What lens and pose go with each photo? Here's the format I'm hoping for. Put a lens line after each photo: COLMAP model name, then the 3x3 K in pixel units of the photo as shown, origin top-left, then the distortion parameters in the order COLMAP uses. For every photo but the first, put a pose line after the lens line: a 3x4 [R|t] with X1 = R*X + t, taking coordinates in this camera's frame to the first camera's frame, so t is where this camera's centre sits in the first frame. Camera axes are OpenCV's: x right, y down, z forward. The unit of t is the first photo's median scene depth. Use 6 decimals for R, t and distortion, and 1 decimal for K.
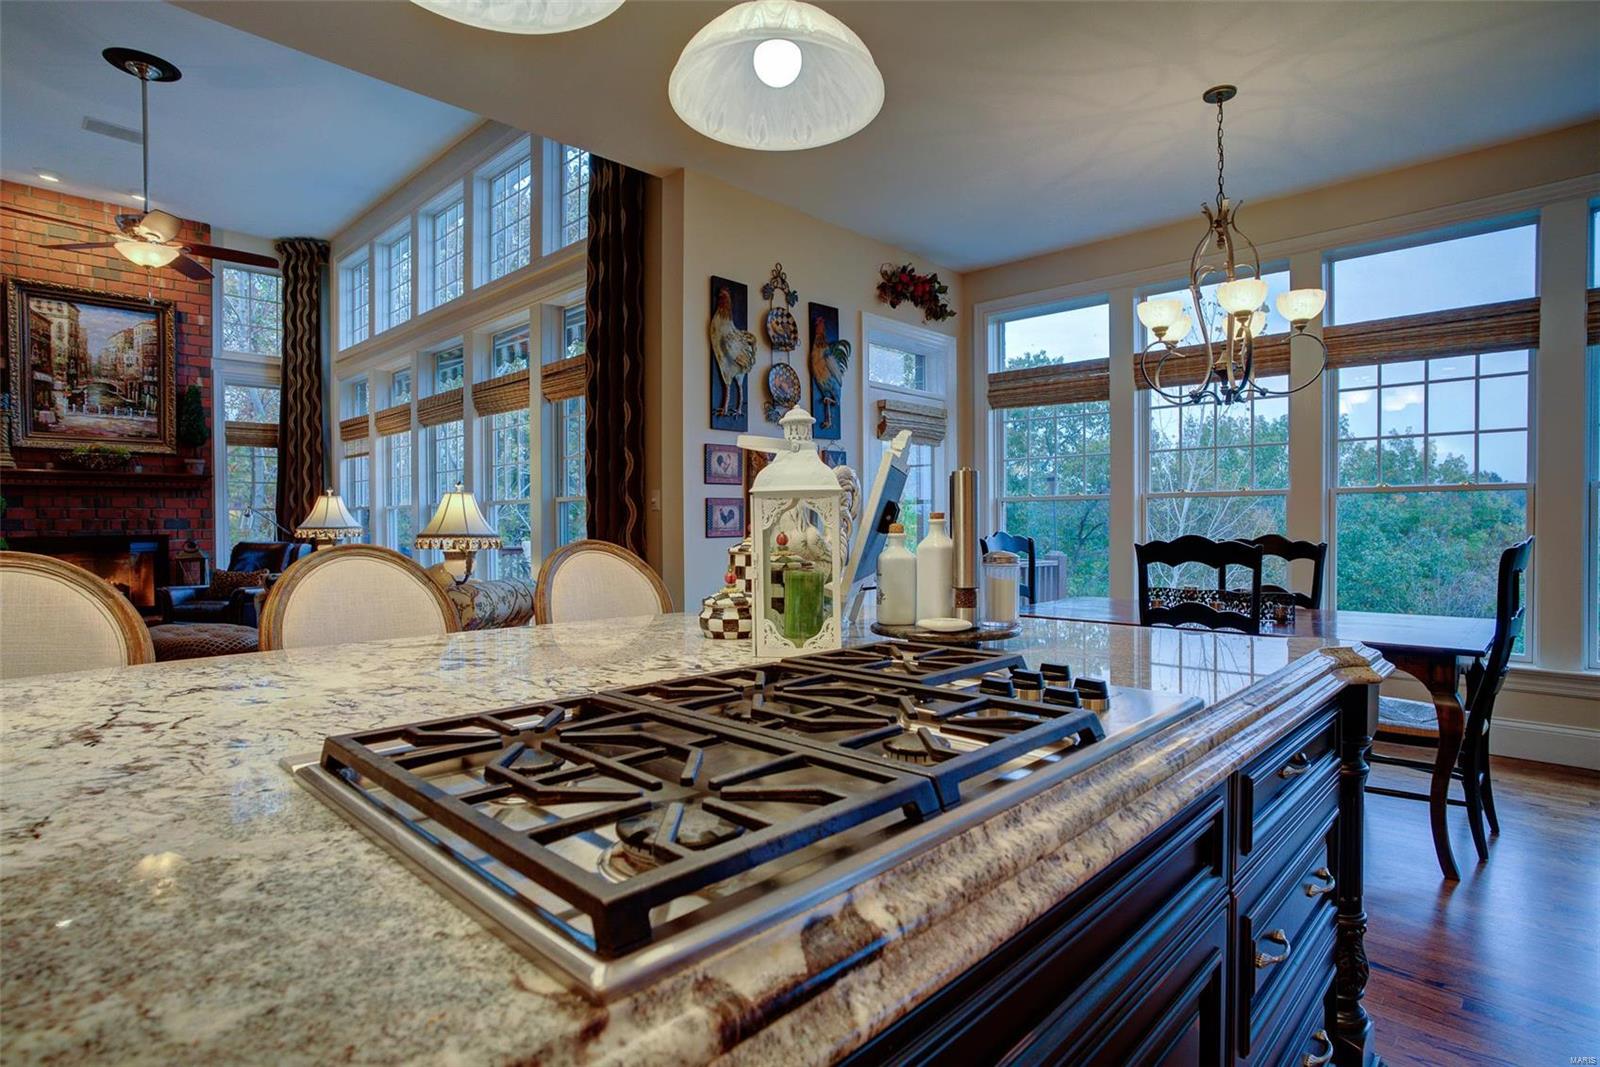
lens RADIAL K [[831.1, 0, 786.5], [0, 831.1, 534.3], [0, 0, 1]] dist [-0.065691, 0.036512]
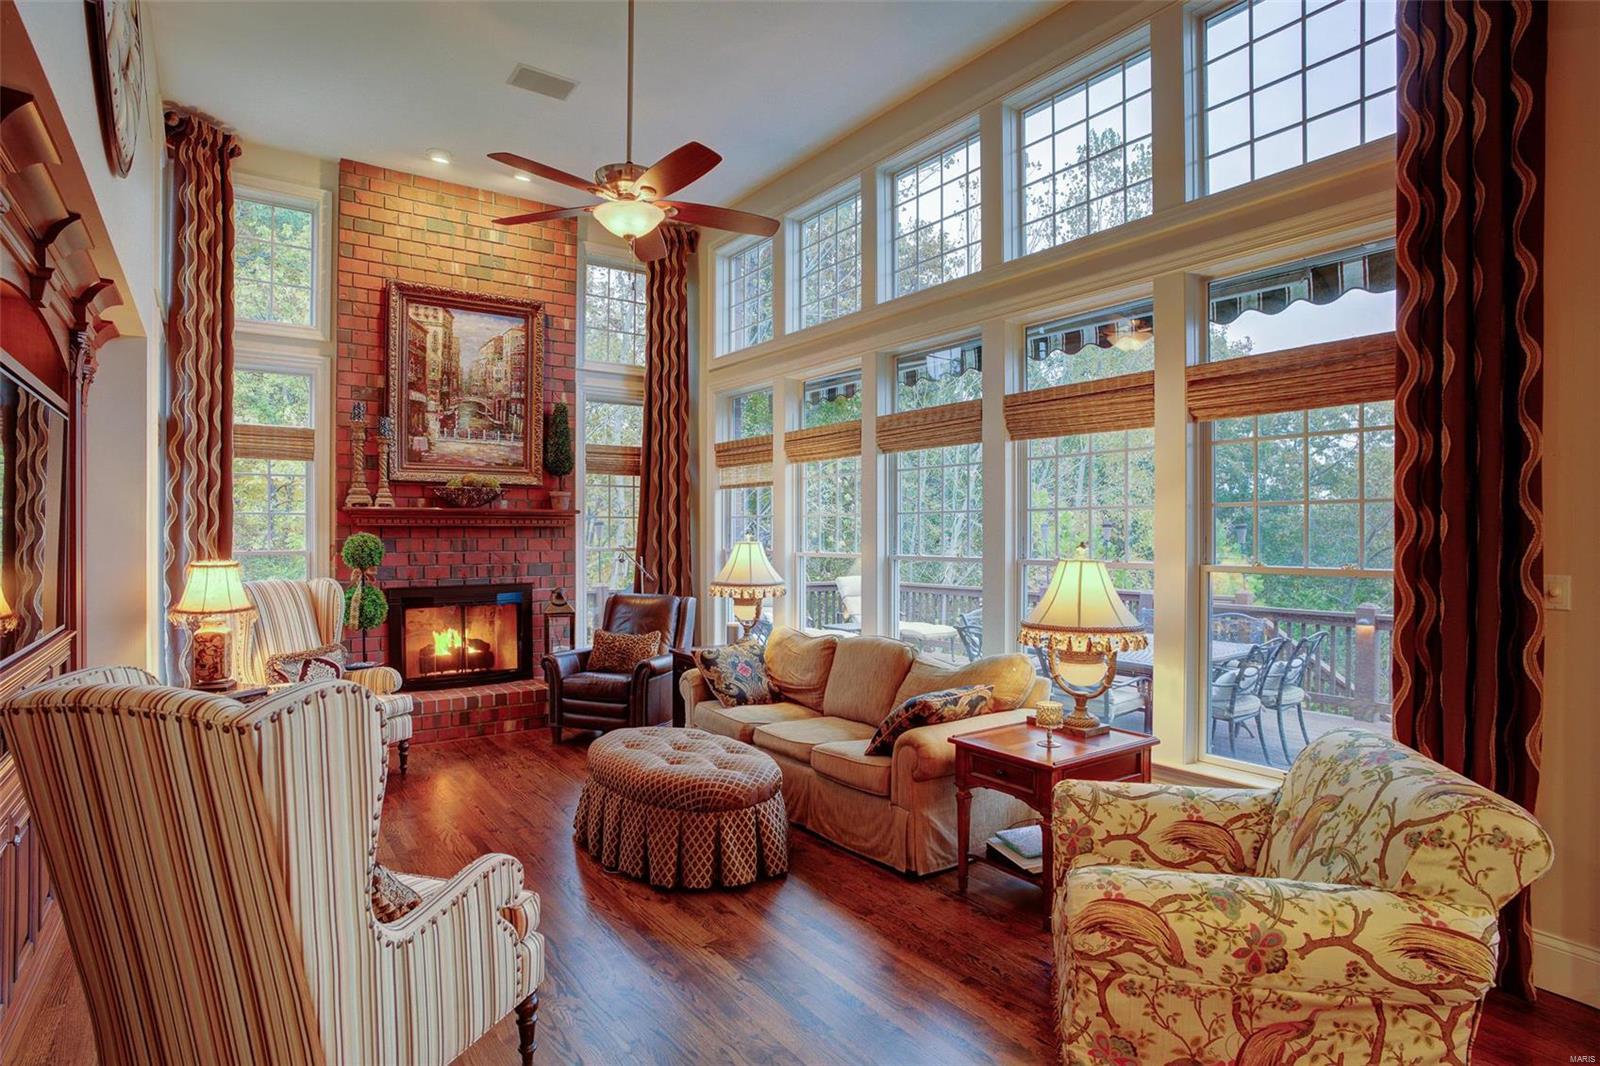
lens RADIAL K [[831.1, 0, 758.1], [0, 831.1, 539.7], [0, 0, 1]] dist [-0.065691, 0.036512]
pose [[0.974943, 0.011213, -0.222172, -0.539767], [-0.013011, 0.999893, -0.006633, -0.063176], [0.222074, 0.009358, 0.974985, 0.345213]]
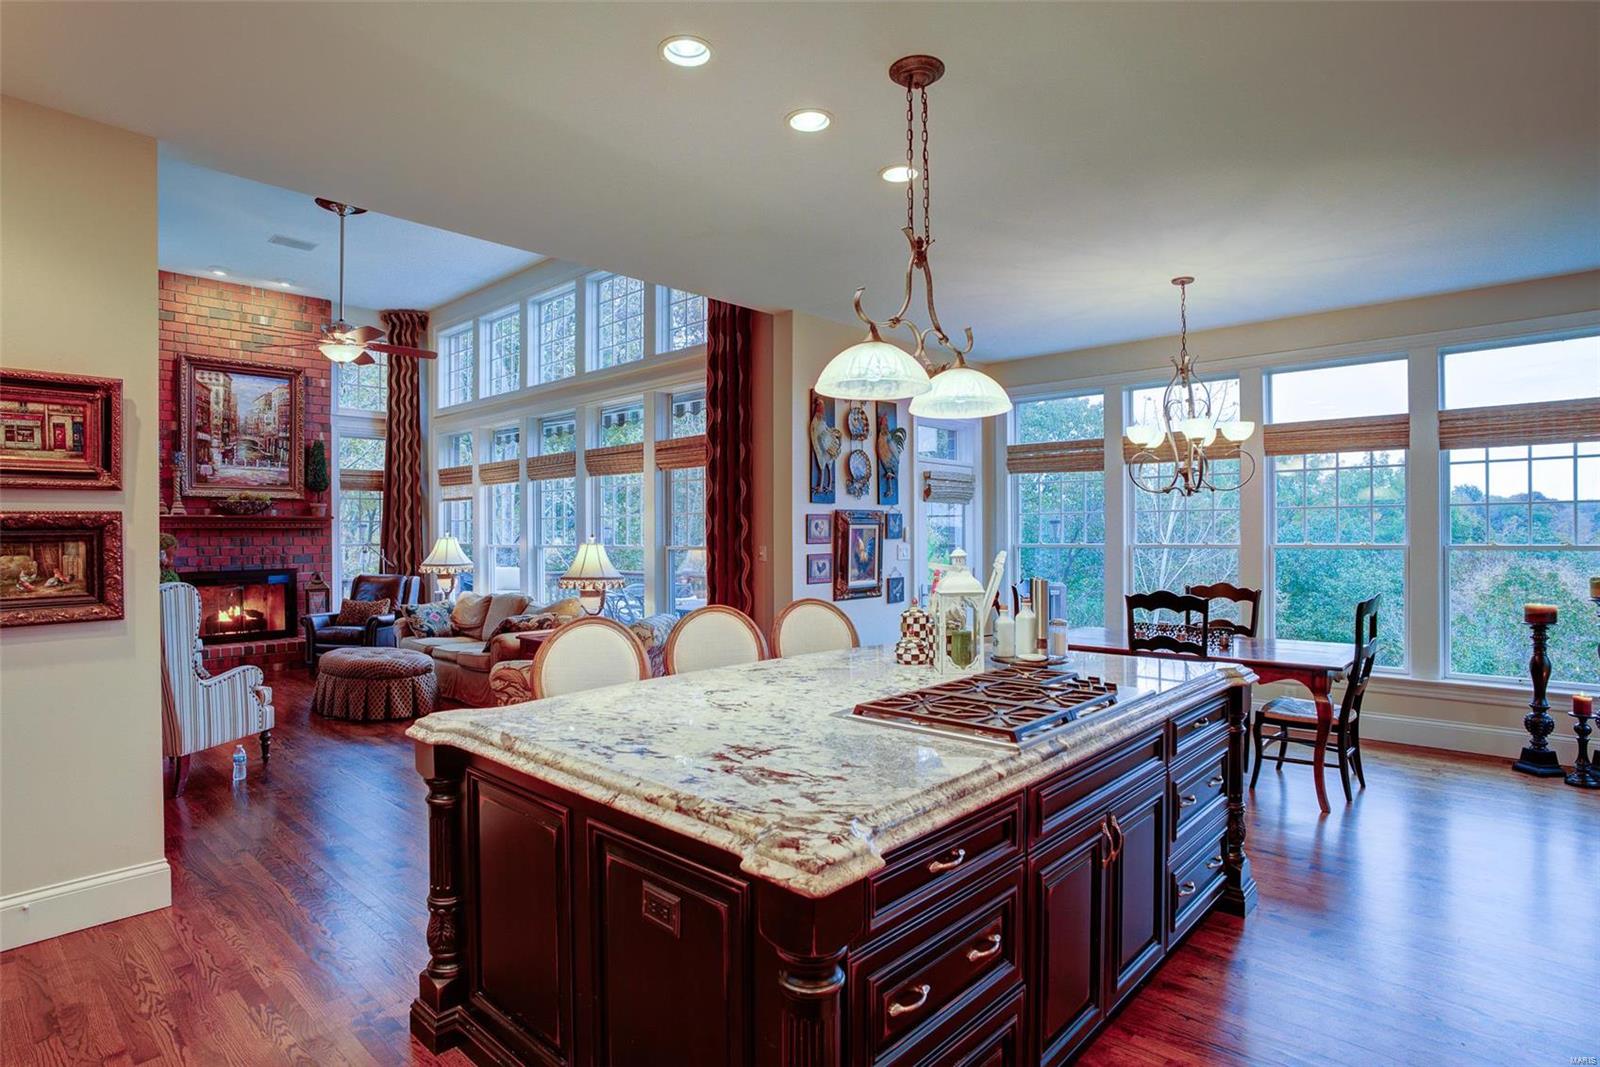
lens RADIAL K [[831.1, 0, 788.2], [0, 831.1, 534.5], [0, 0, 1]] dist [-0.065691, 0.036512]
pose [[0.999880, -0.000527, 0.015466, -0.120058], [0.000794, 0.999852, -0.017201, -0.042989], [-0.015455, 0.017211, 0.999732, -0.276187]]
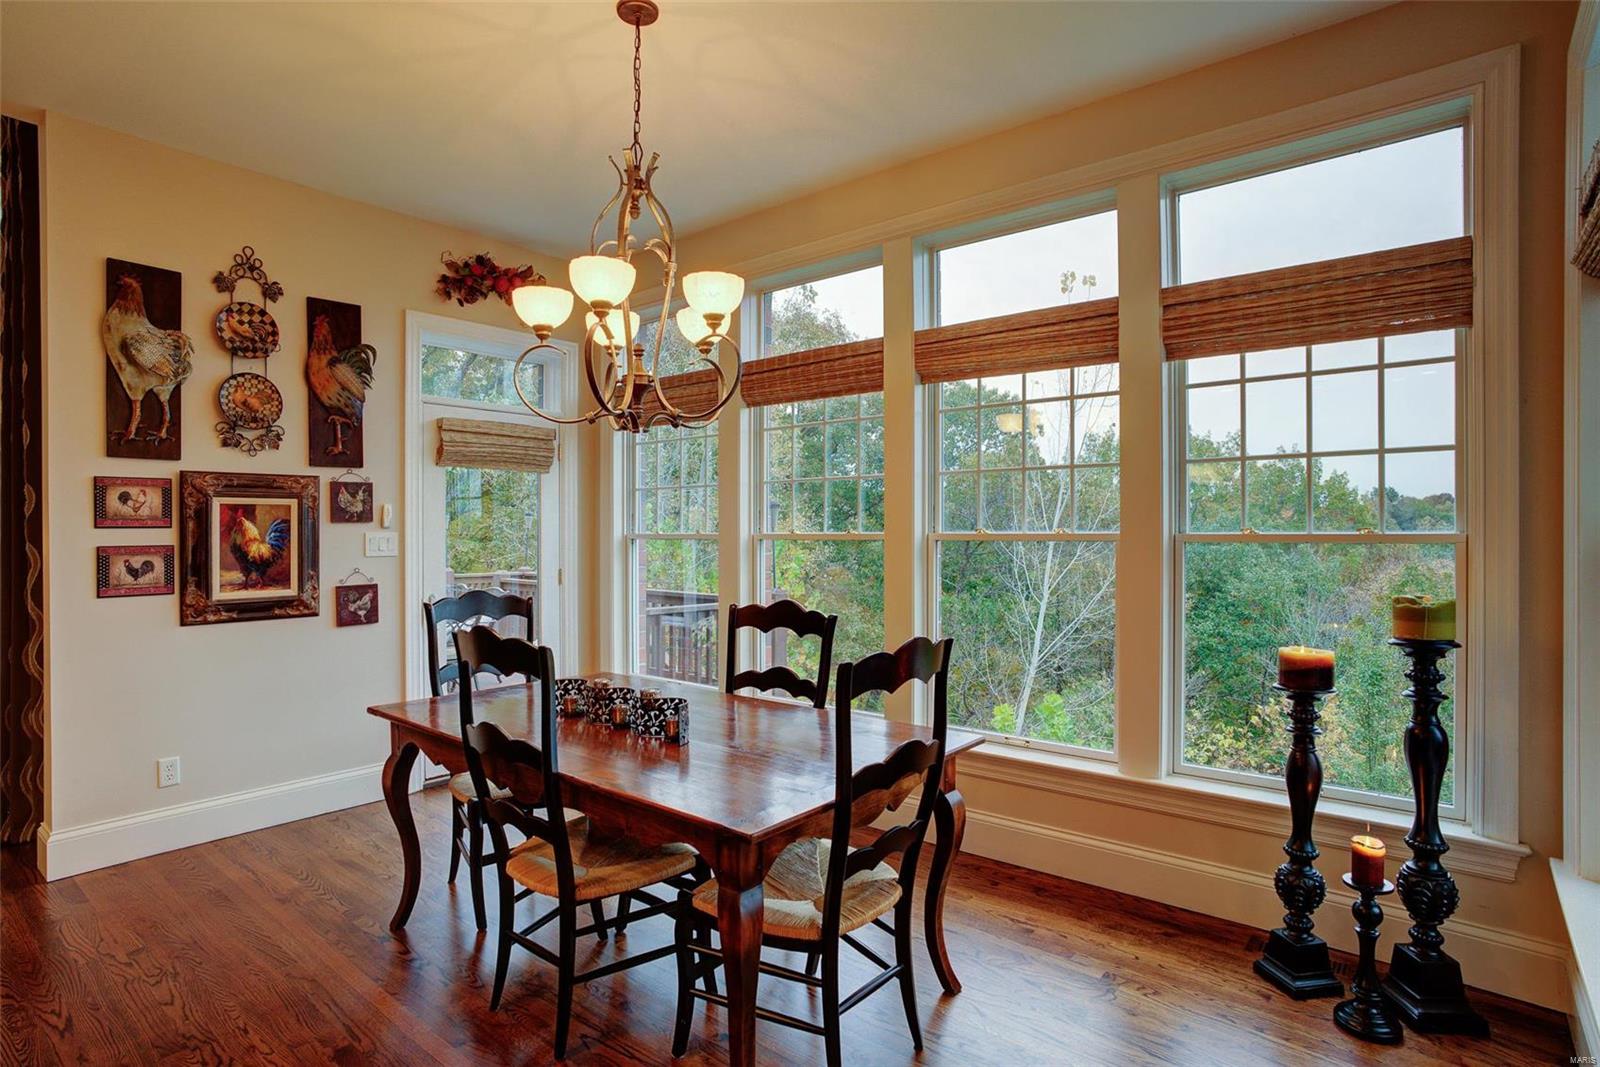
lens RADIAL K [[831.1, 0, 793.1], [0, 831.1, 533.1], [0, 0, 1]] dist [-0.065691, 0.036512]
pose [[0.997352, 0.002732, 0.072671, 0.399267], [-0.001799, 0.999915, -0.012897, -0.038840], [-0.072700, 0.012732, 0.997273, 0.166139]]
